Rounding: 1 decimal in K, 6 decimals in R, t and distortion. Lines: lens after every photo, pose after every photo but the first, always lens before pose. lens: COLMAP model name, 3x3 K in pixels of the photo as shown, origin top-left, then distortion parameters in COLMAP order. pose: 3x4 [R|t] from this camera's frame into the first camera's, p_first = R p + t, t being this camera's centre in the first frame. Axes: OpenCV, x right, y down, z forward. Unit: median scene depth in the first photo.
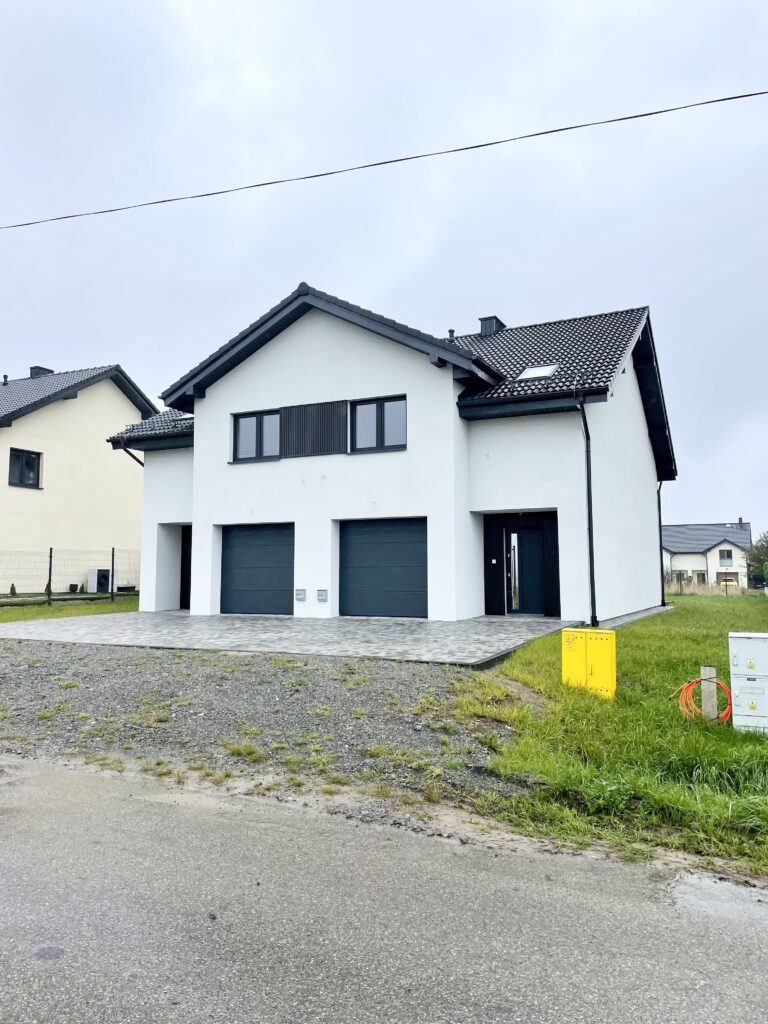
lens RADIAL K [[781.2, 0, 415.8], [0, 781.2, 495.7], [0, 0, 1]] dist [0.002818, -0.000211]
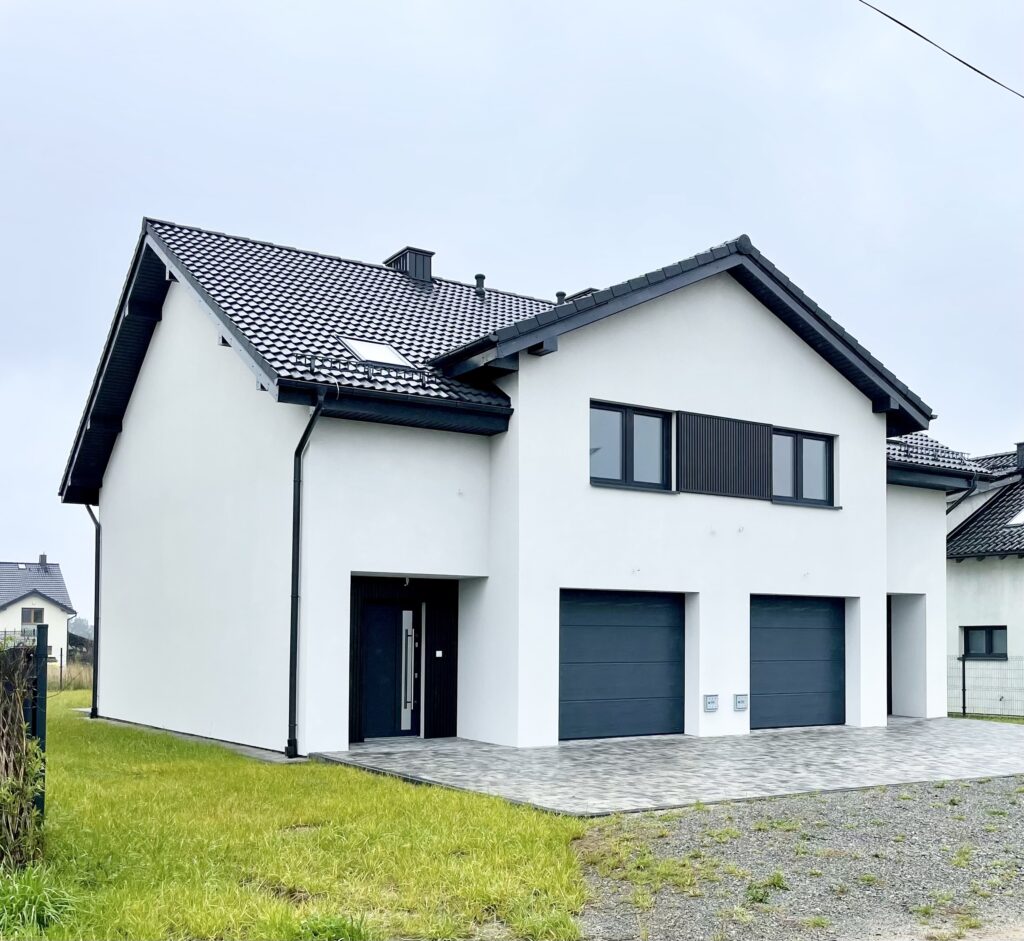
lens RADIAL K [[1186.3, 0, 825.4], [0, 1186.3, 631.6], [0, 0, 1]] dist [-0.004082, -0.034555]
pose [[0.423191, 0.025894, 0.905671, -0.982422], [-0.077479, 0.996964, 0.007699, 0.049050], [-0.902722, -0.073429, 0.423912, 0.467648]]
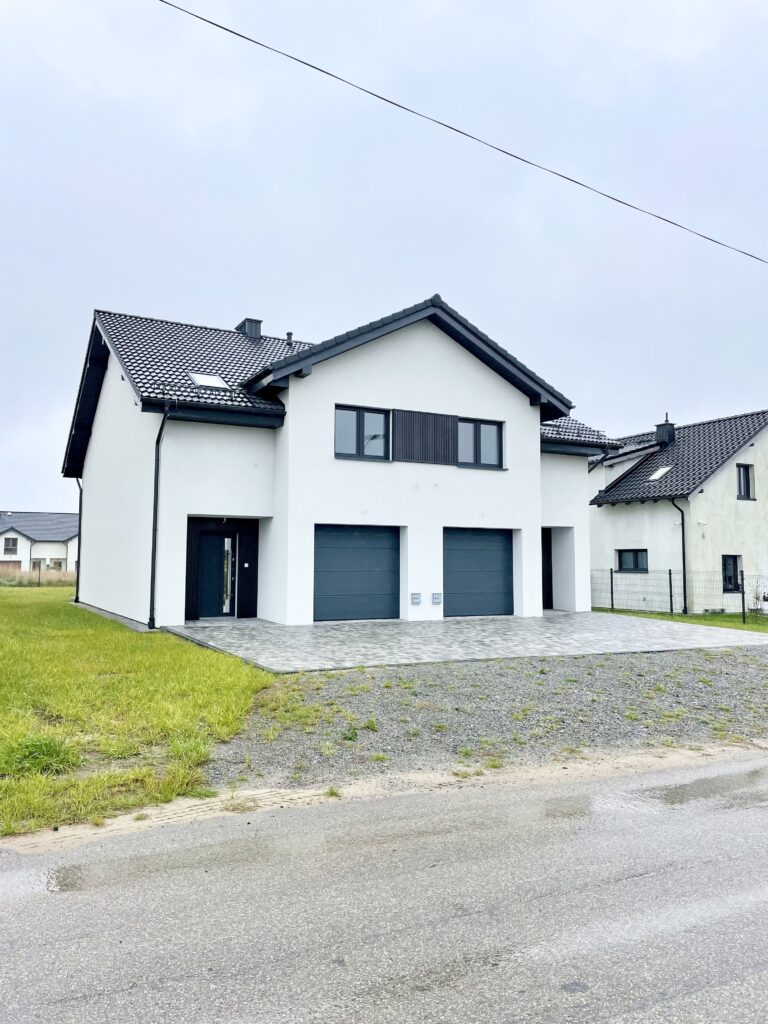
lens RADIAL K [[748.0, 0, 384.0], [0, 748.0, 512.0], [0, 0, 1]] dist [0.007059, 0.000748]
pose [[0.614920, 0.070591, 0.785424, -0.904129], [-0.075416, 0.996685, -0.030534, 0.045893], [-0.784975, -0.040458, 0.618205, 0.419593]]
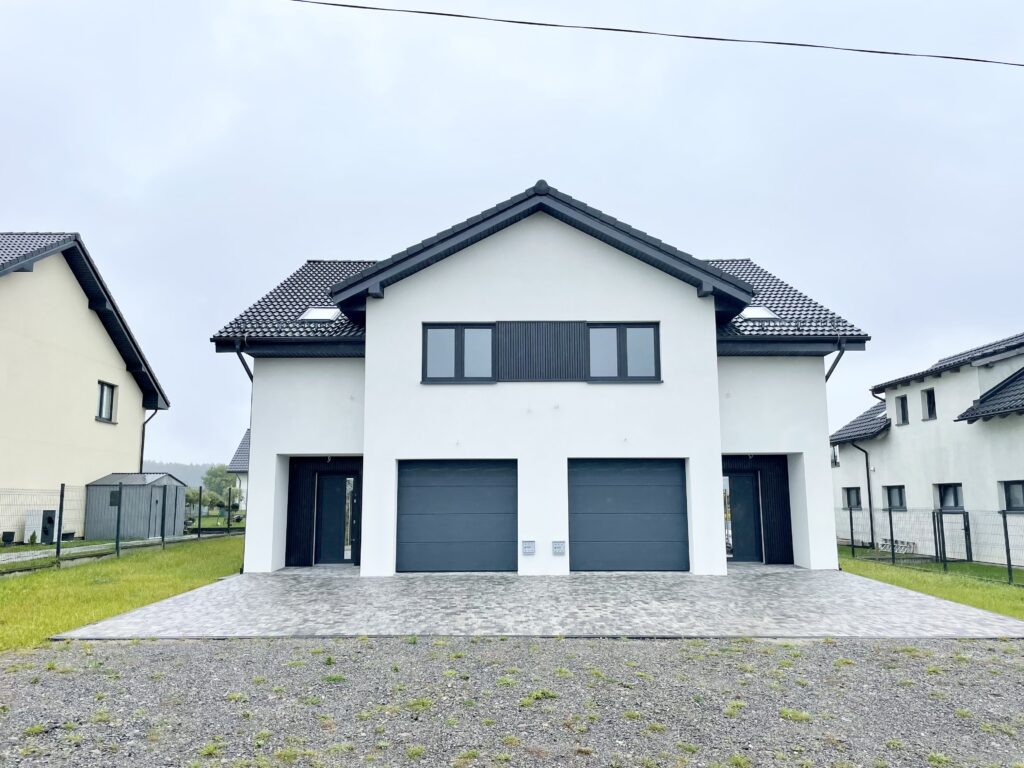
lens RADIAL K [[781.2, 0, 488.9], [0, 781.2, 386.9], [0, 0, 1]] dist [0.002818, -0.000211]
pose [[0.903995, 0.074401, 0.421019, -0.524026], [-0.043928, 0.995694, -0.081635, 0.025921], [-0.425279, 0.055303, 0.903371, 0.250576]]
